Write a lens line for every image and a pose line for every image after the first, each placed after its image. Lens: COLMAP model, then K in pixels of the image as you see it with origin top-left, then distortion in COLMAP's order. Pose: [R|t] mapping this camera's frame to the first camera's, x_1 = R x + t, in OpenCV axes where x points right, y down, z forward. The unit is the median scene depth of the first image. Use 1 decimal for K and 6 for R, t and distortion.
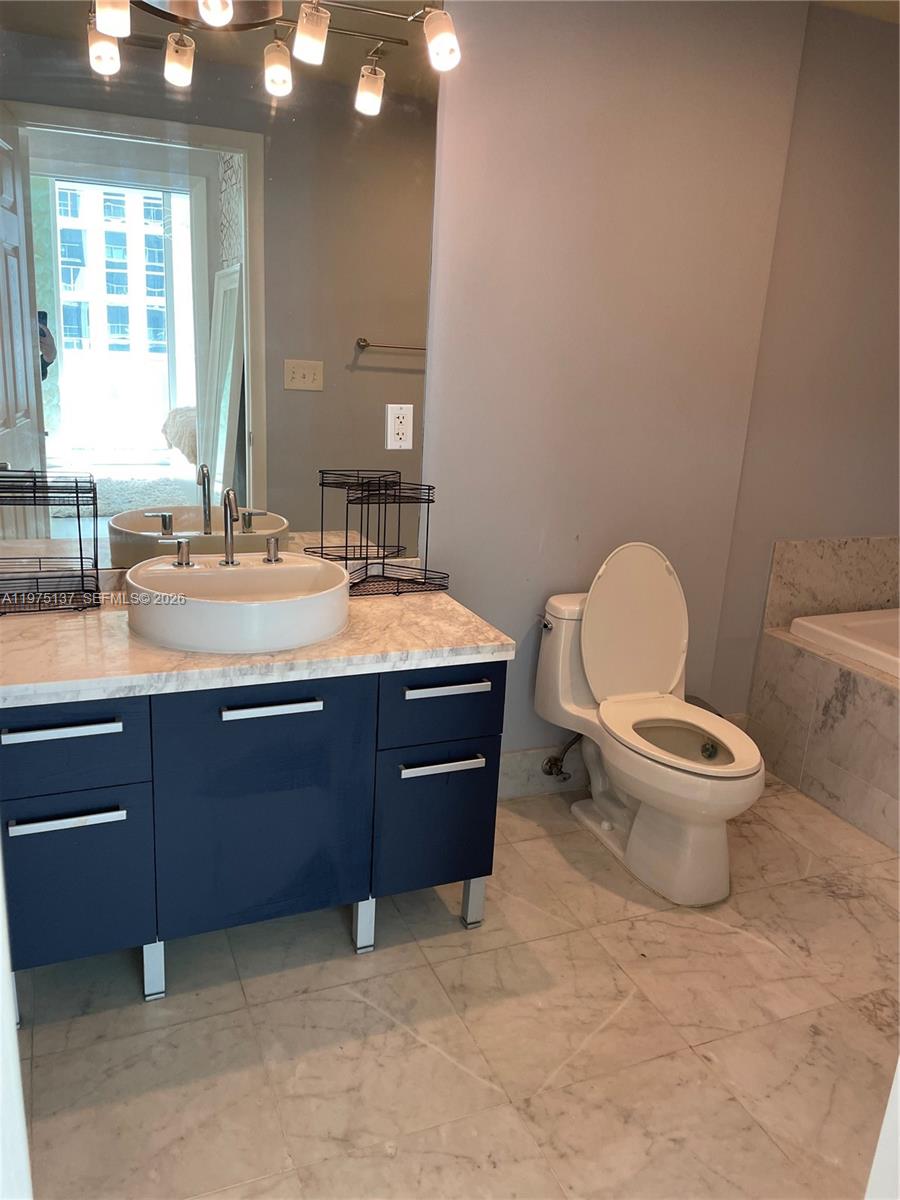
lens RADIAL K [[904.7, 0, 447.2], [0, 904.7, 599.7], [0, 0, 1]] dist [0.089854, -0.110155]
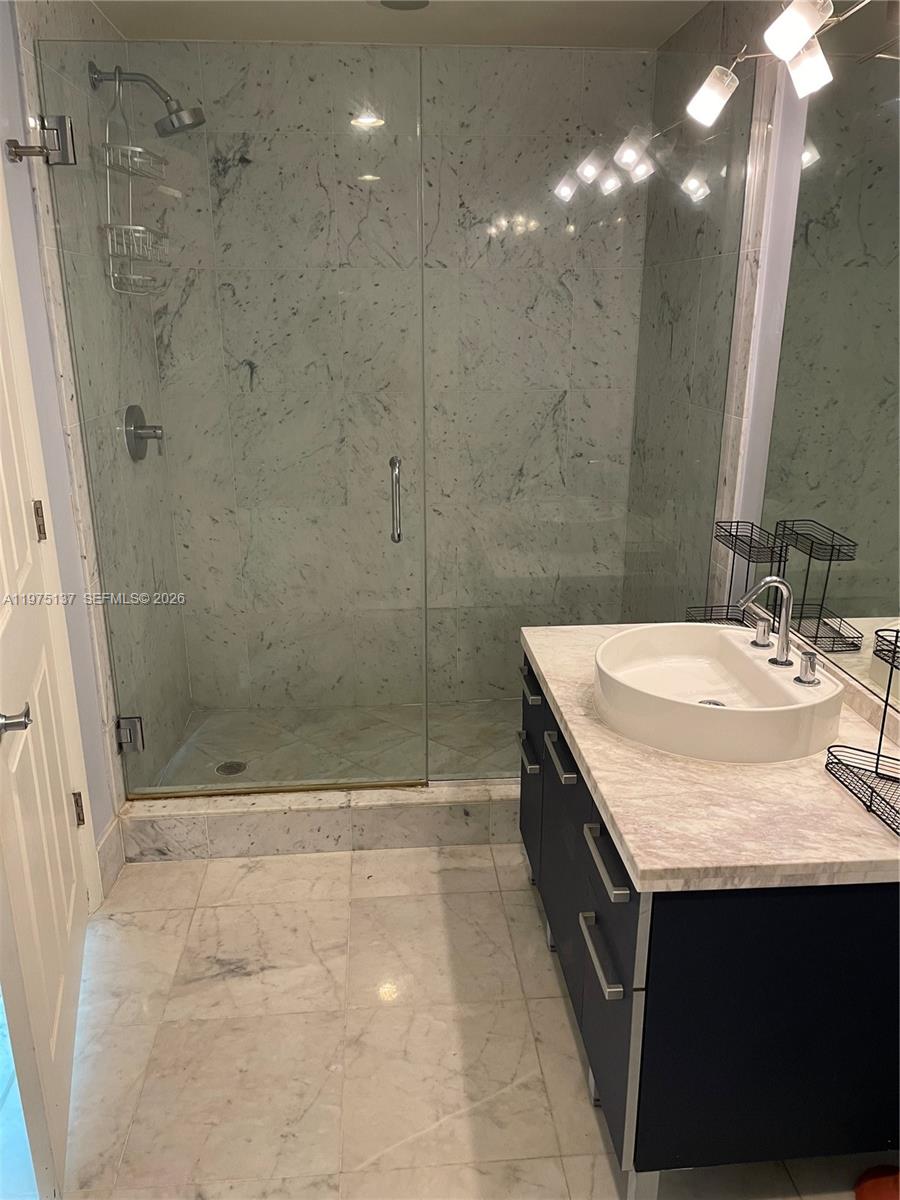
lens RADIAL K [[904.7, 0, 447.2], [0, 904.7, 599.7], [0, 0, 1]] dist [0.089854, -0.110155]
pose [[-0.310641, 0.232558, -0.921639, 0.557692], [-0.271757, 0.907407, 0.320563, -0.248723], [0.910851, 0.350042, -0.218679, 0.770878]]
